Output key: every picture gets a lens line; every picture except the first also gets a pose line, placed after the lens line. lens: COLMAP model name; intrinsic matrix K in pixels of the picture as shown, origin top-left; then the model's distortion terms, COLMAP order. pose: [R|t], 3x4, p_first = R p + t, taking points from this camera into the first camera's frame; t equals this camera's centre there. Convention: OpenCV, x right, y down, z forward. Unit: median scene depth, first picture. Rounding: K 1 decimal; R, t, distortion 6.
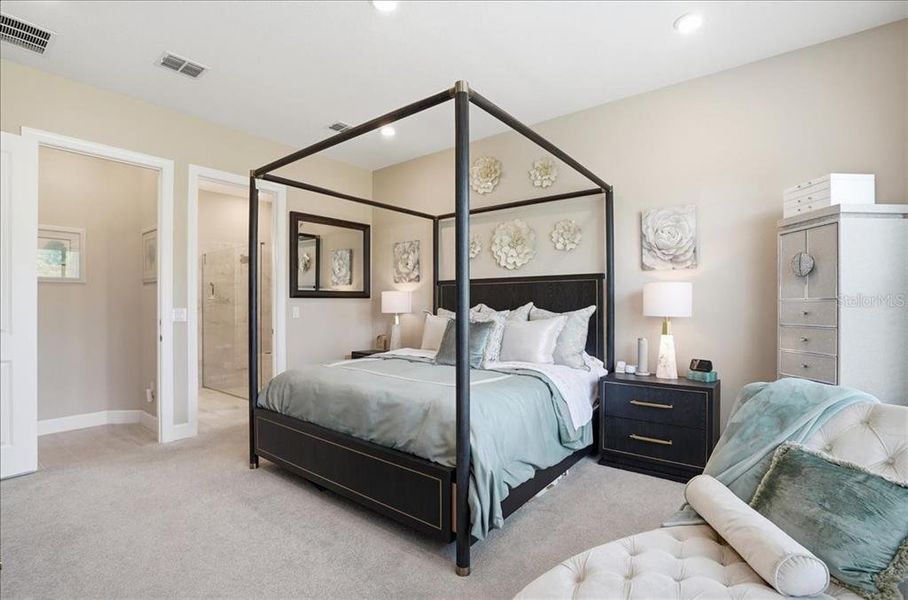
lens RADIAL K [[430.7, 0, 453.9], [0, 430.7, 297.5], [0, 0, 1]] dist [-0.058876, 0.022074]
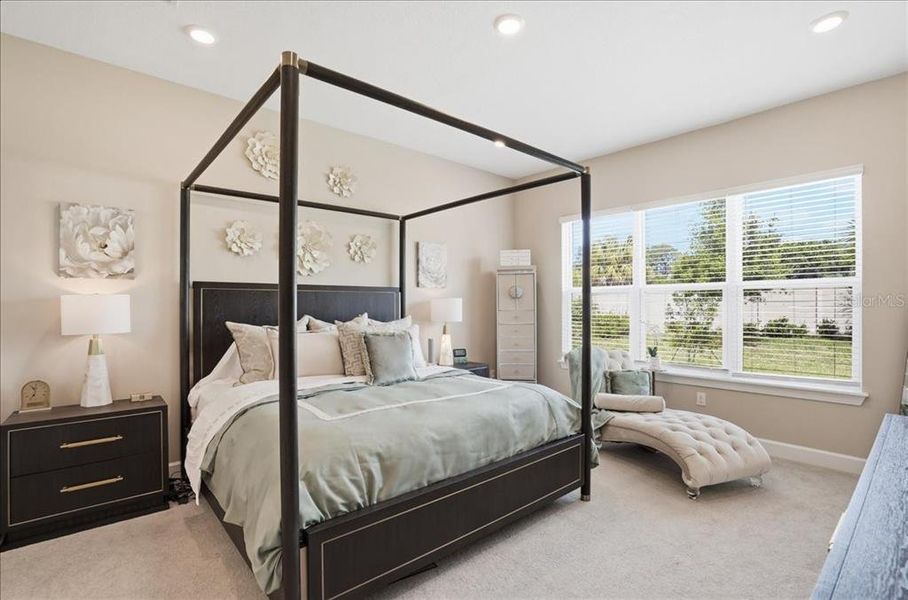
lens RADIAL K [[430.7, 0, 453.9], [0, 430.7, 297.5], [0, 0, 1]] dist [-0.058876, 0.022074]
pose [[0.148817, 0.030374, 0.988398, -0.729176], [0.000593, 0.999525, -0.030805, 0.006063], [-0.988865, 0.005170, 0.148729, 0.609953]]
